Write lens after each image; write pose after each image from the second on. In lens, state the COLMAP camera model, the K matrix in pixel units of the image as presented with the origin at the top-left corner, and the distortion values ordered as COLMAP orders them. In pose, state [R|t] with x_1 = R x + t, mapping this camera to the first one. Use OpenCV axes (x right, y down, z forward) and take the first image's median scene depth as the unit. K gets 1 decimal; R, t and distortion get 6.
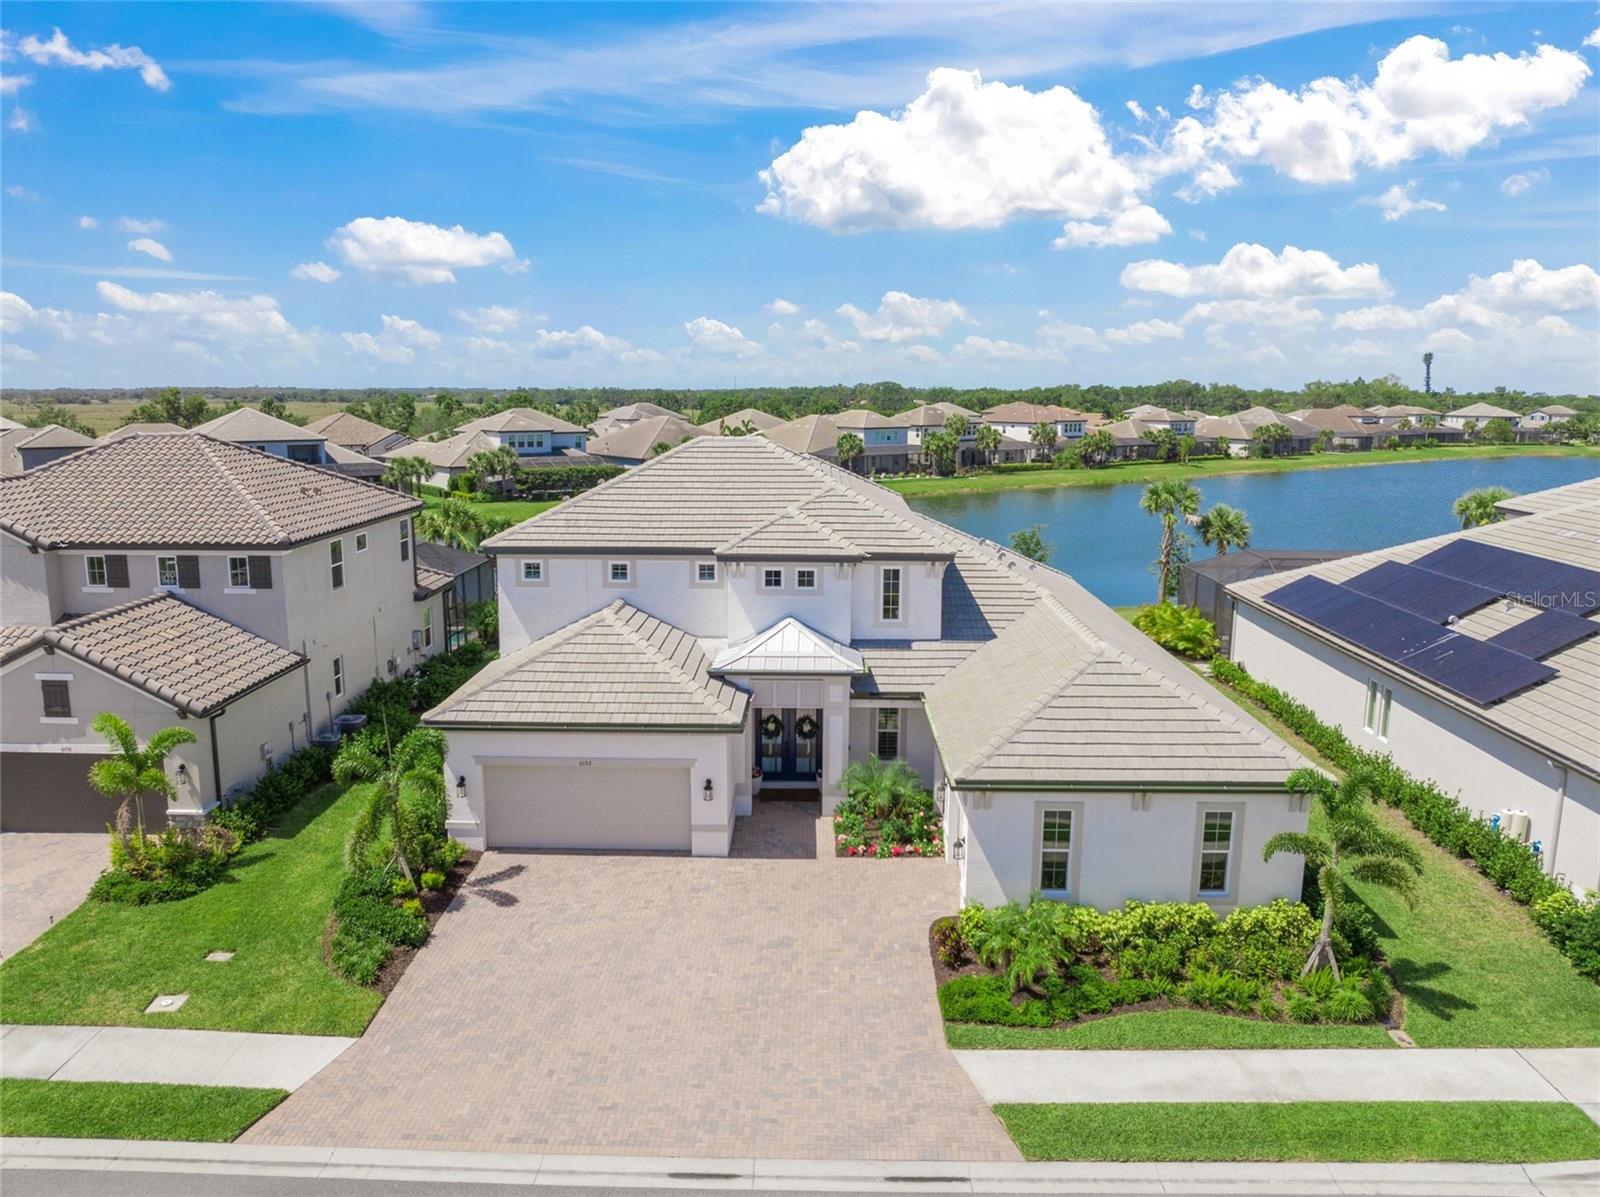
lens RADIAL K [[1121.9, 0, 800.0], [0, 1121.9, 598.5], [0, 0, 1]] dist [-0.039830, -0.002542]
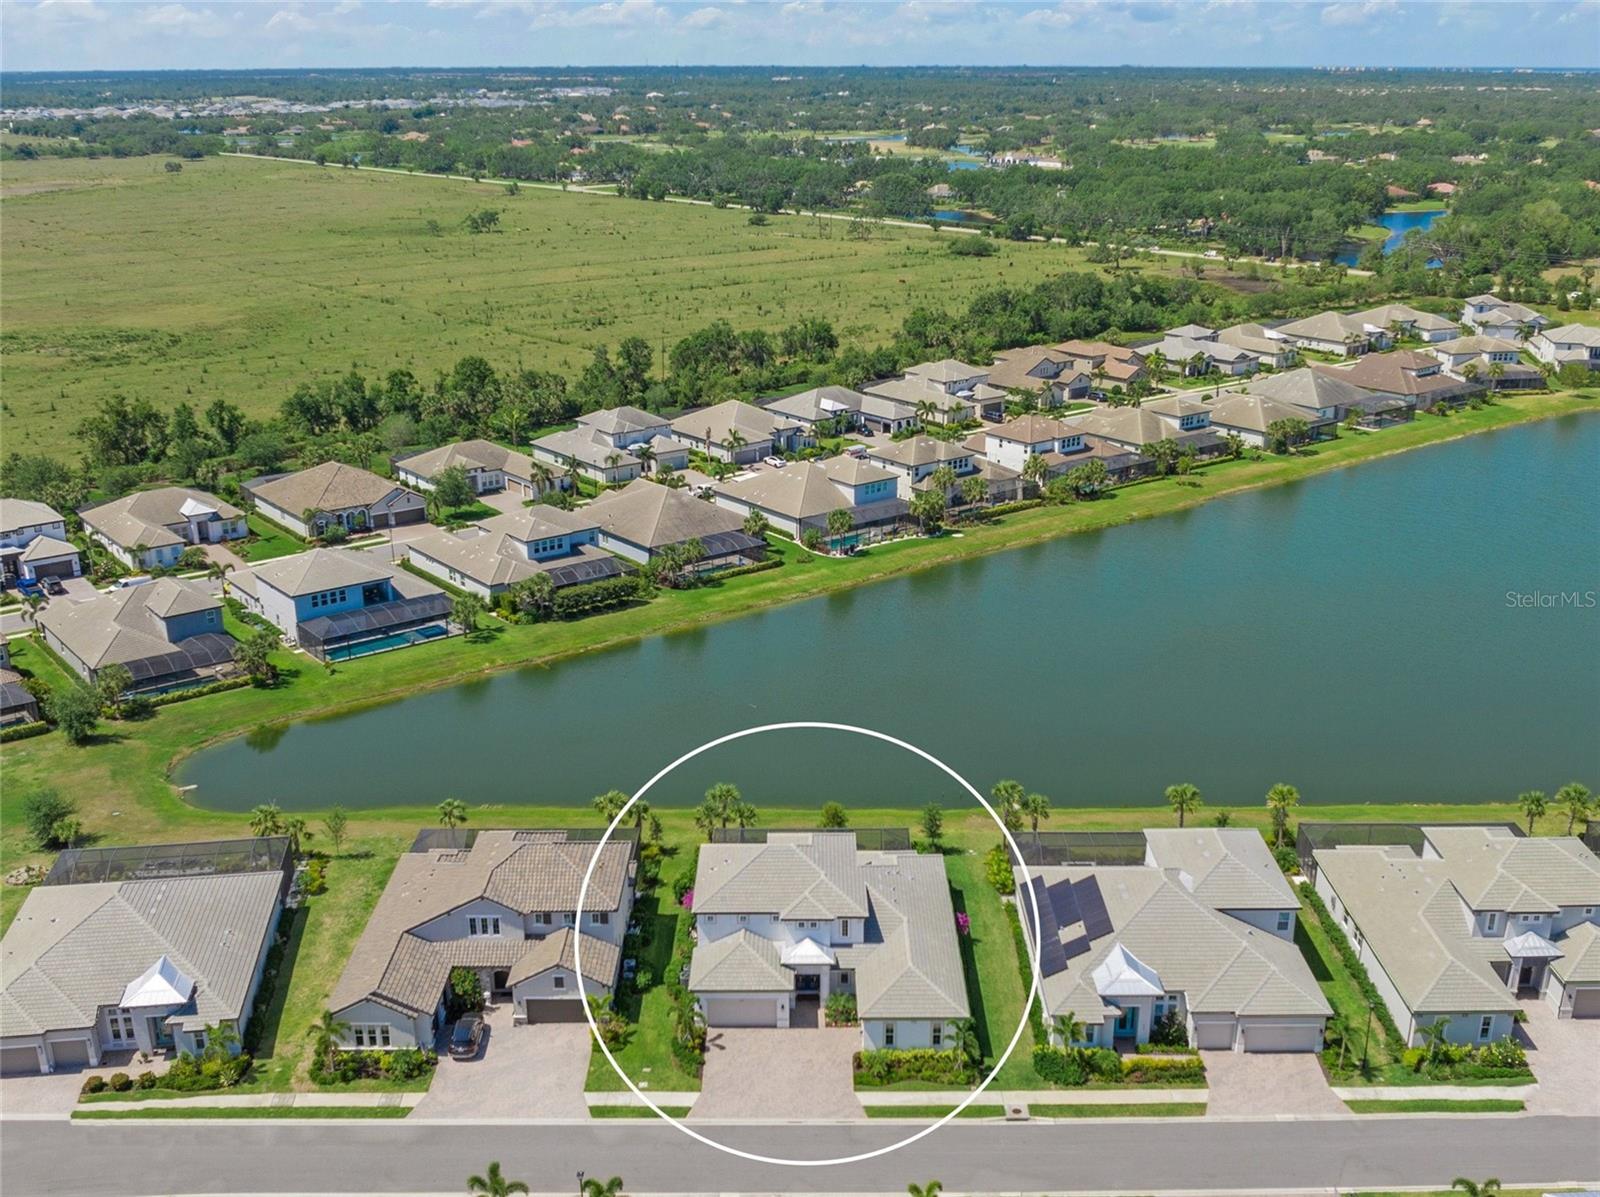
lens RADIAL K [[1646.3, 0, 803.5], [0, 1646.3, 721.1], [0, 0, 1]] dist [-0.021116, -0.014244]
pose [[0.999831, -0.013450, 0.012504, -0.069656], [0.010629, 0.979070, 0.203245, -1.465828], [-0.014976, -0.203077, 0.979048, -3.140695]]
